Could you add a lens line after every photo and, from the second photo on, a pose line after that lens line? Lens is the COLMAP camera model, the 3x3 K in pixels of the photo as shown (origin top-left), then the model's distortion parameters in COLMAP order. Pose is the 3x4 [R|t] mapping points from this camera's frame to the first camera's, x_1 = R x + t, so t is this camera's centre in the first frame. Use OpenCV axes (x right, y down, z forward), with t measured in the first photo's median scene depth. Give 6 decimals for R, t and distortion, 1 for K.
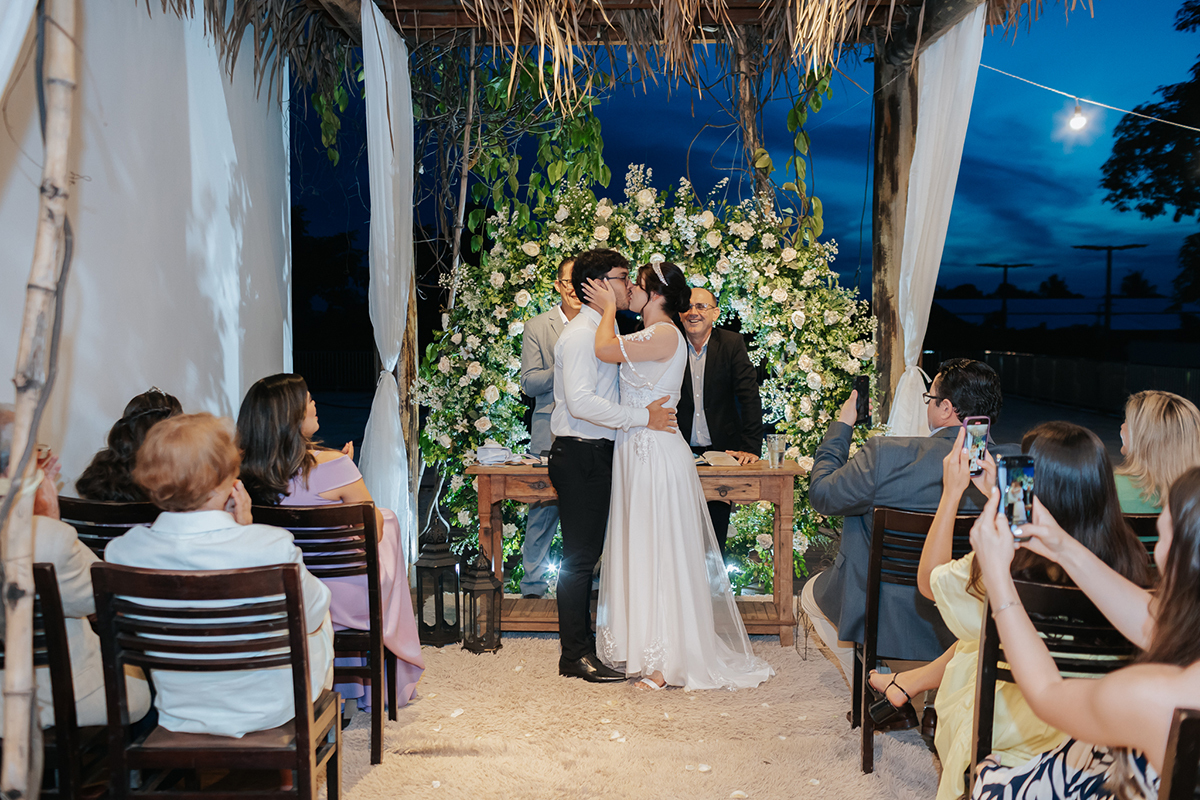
lens RADIAL K [[1107.5, 0, 590.4], [0, 1107.5, 386.8], [0, 0, 1]] dist [0.006856, 0.000000]
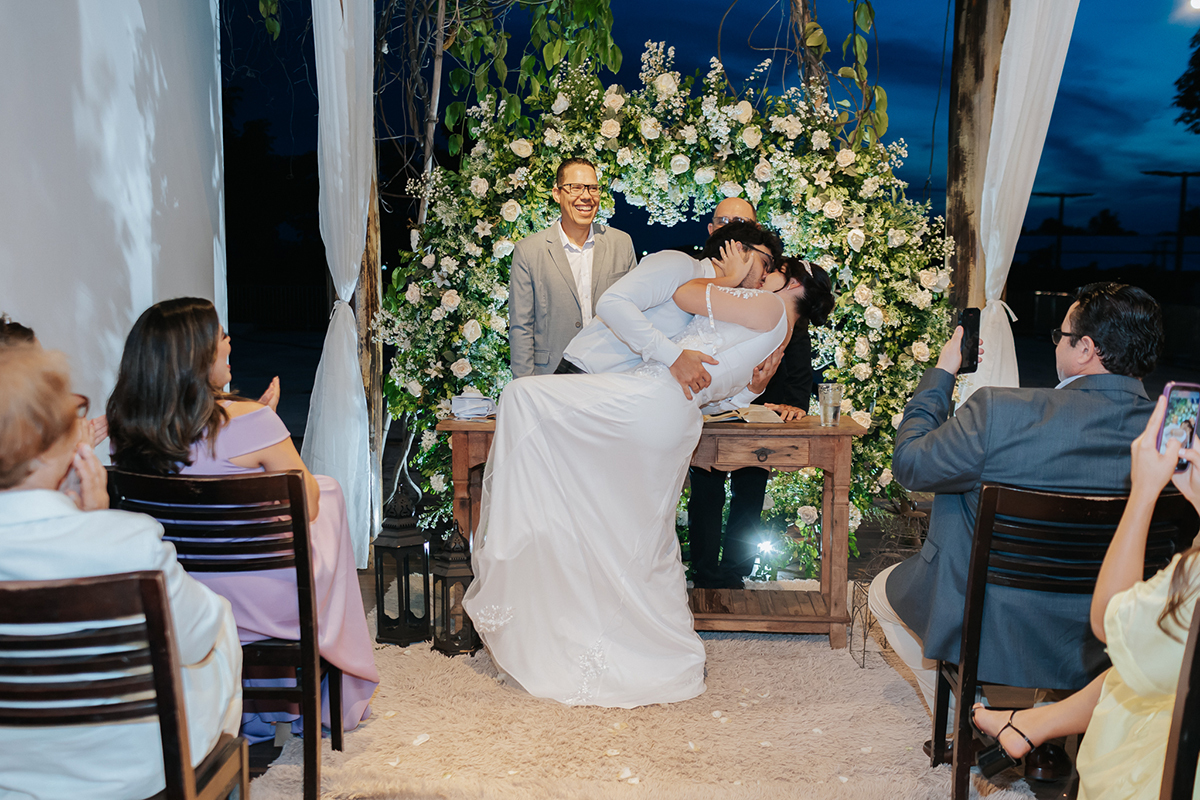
lens RADIAL K [[1199.6, 0, 594.0], [0, 1199.6, 415.7], [0, 0, 1]] dist [0.003867, 0.000000]
pose [[0.999960, 0.008347, 0.003178, -0.002709], [-0.008552, 0.997430, 0.071140, 0.005605], [-0.002576, -0.071165, 0.997461, 0.126370]]
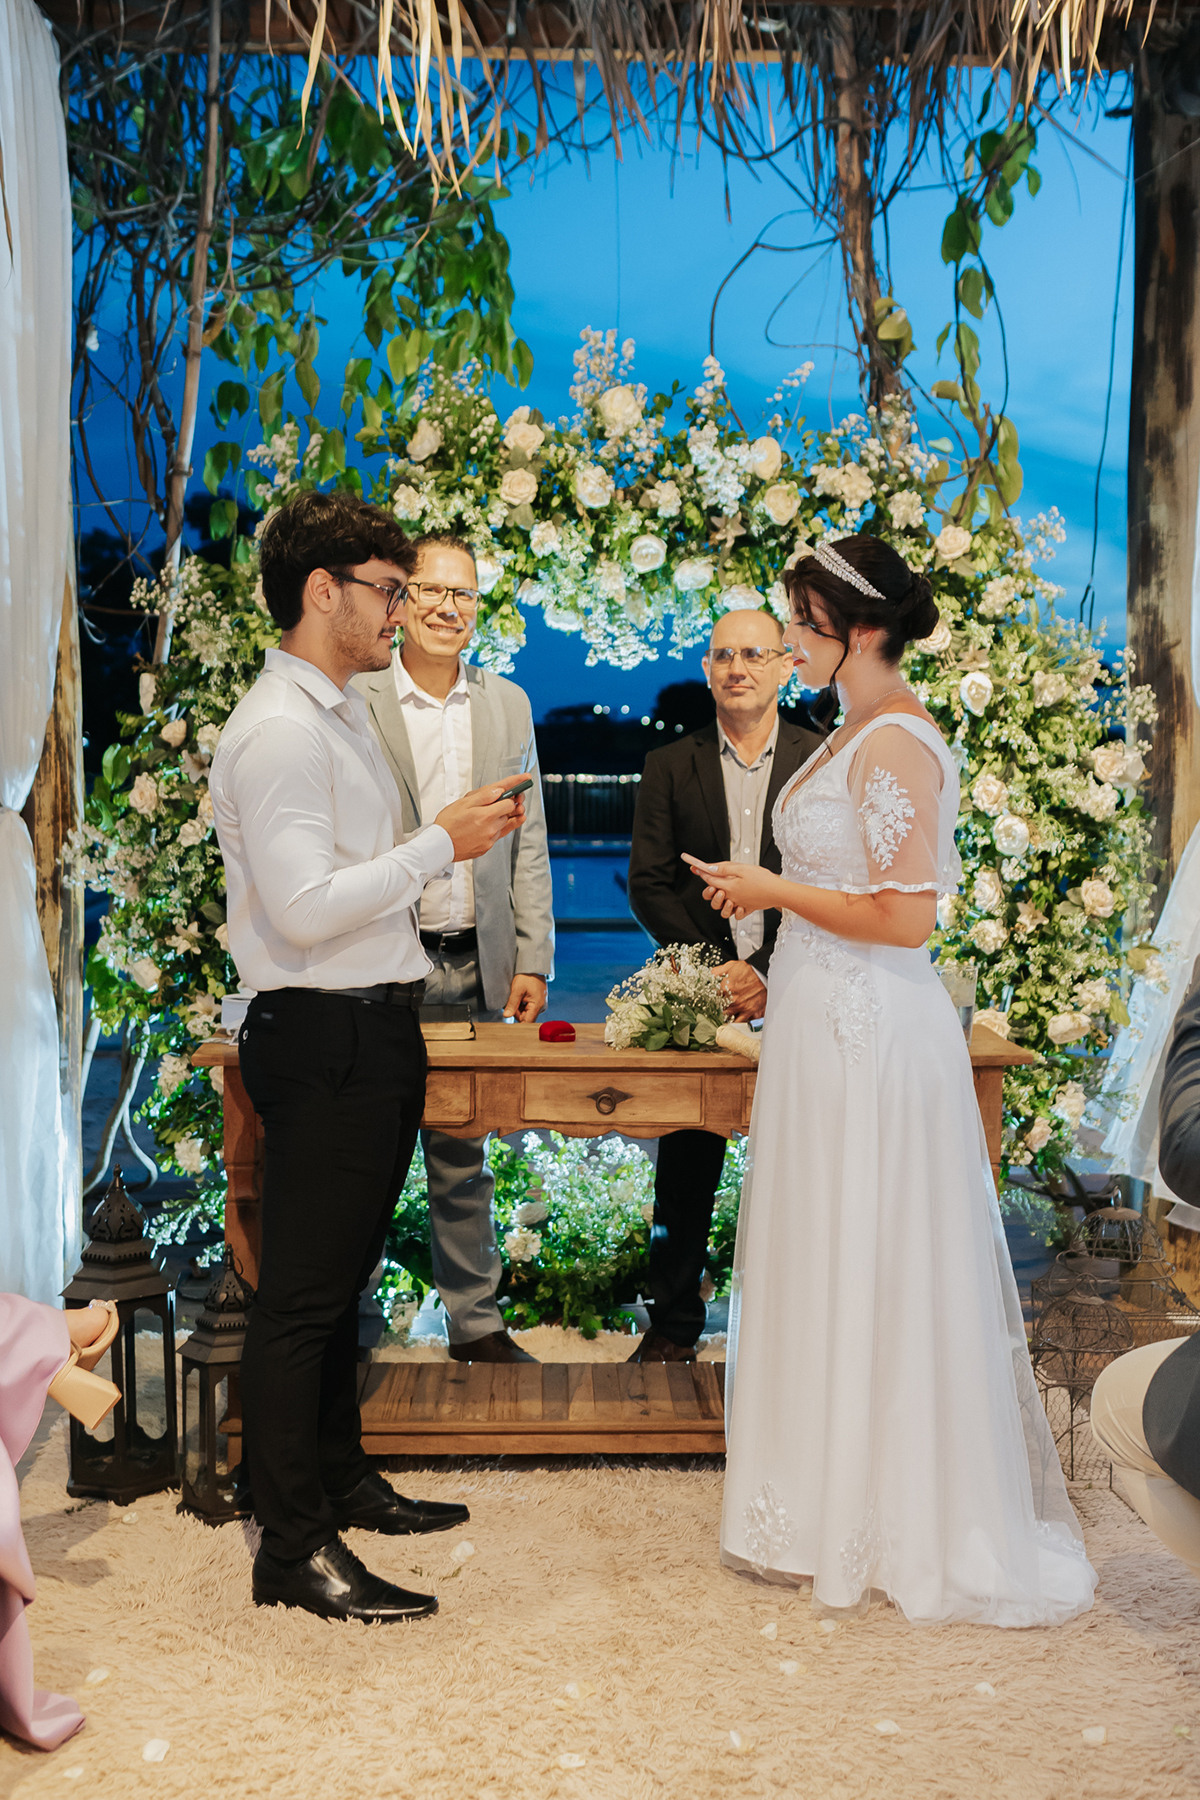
lens RADIAL K [[1991.9, 0, 568.8], [0, 1991.9, 837.7], [0, 0, 1]] dist [0.013542, 0.000000]
pose [[0.997525, 0.003228, 0.070238, -0.023939], [-0.003016, 0.999991, -0.003124, -0.001412], [-0.070247, 0.002905, 0.997525, 0.233276]]
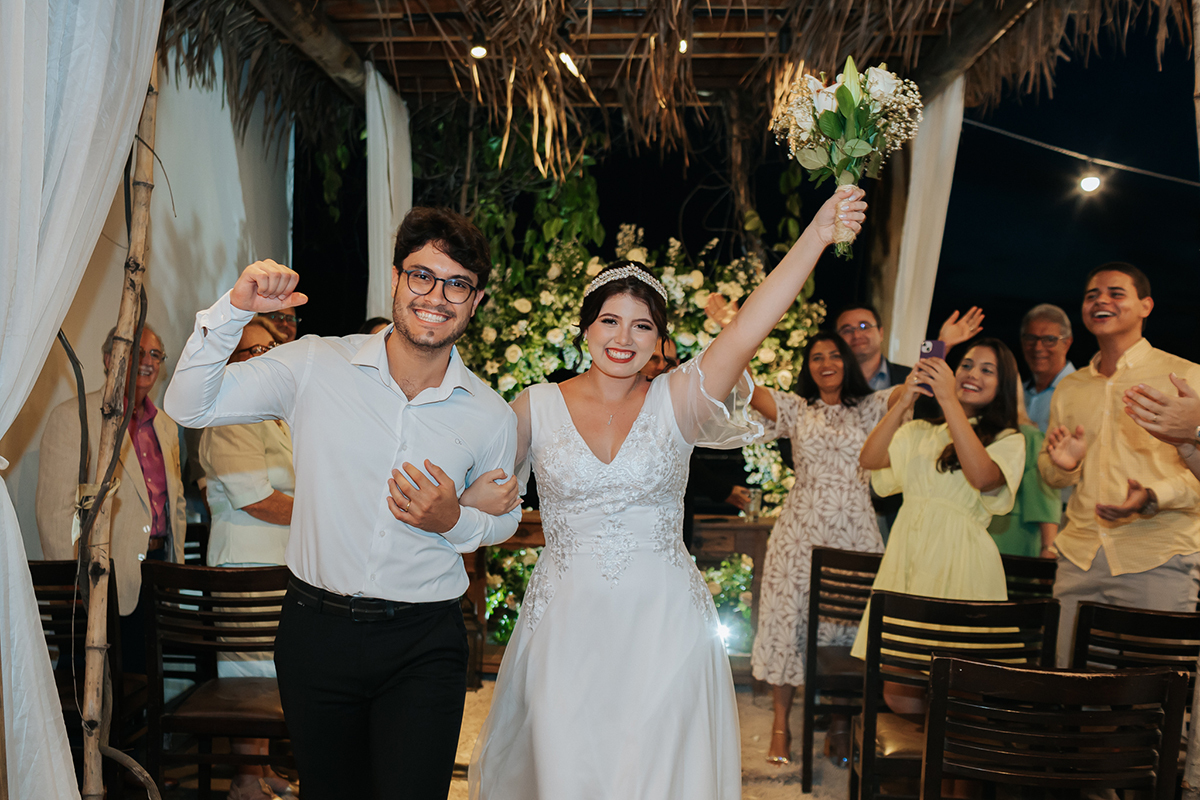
lens RADIAL K [[1313.0, 0, 519.7], [0, 1313.0, 409.2], [0, 0, 1]] dist [0.017942, 0.000000]
pose [[0.996956, 0.021174, -0.075041, 0.036768], [-0.023985, 0.999036, -0.036762, 0.015707], [0.074190, 0.038449, 0.996503, -0.206287]]
